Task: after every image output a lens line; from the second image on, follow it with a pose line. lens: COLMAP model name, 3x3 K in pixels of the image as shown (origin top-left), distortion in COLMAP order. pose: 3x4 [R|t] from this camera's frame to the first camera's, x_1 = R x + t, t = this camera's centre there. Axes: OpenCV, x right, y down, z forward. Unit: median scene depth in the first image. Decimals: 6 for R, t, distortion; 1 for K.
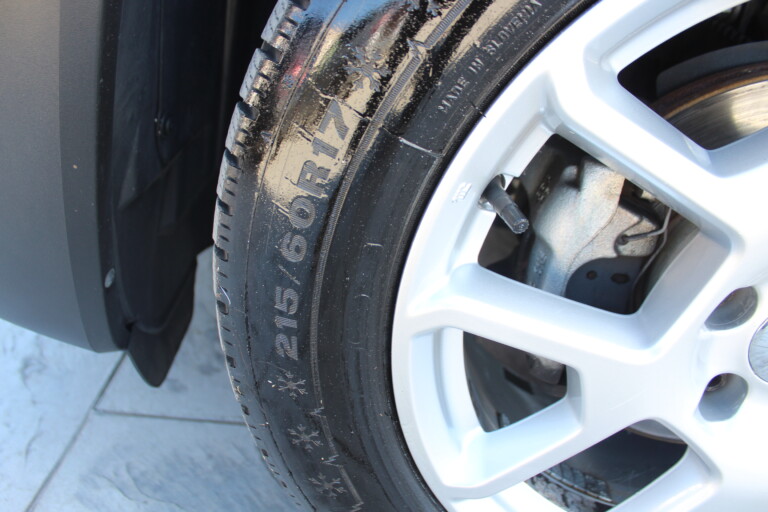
lens RADIAL K [[630.3, 0, 384.0], [0, 630.3, 256.0], [0, 0, 1]] dist [-0.166628, 0.145932]
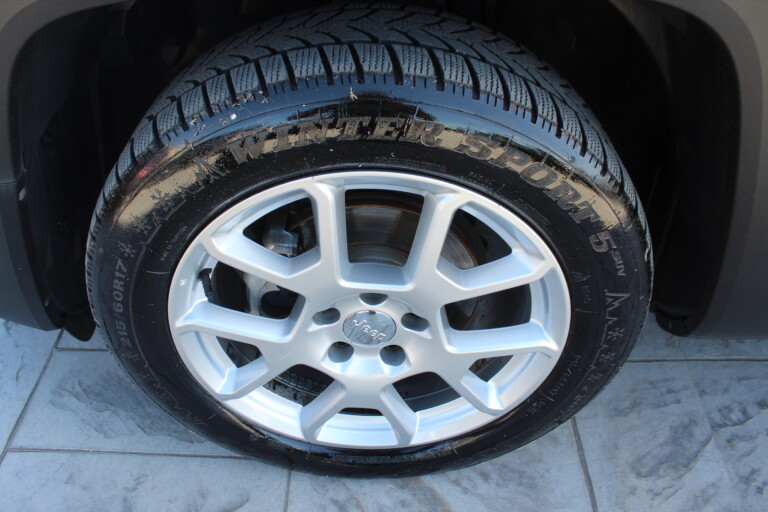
lens RADIAL K [[630.3, 0, 384.0], [0, 630.3, 256.0], [0, 0, 1]] dist [-0.166628, 0.145932]
pose [[0.998117, -0.049050, 0.036827, 0.374494], [0.040742, 0.979006, 0.199720, -0.297721], [-0.045850, -0.197843, 0.979161, -0.610678]]
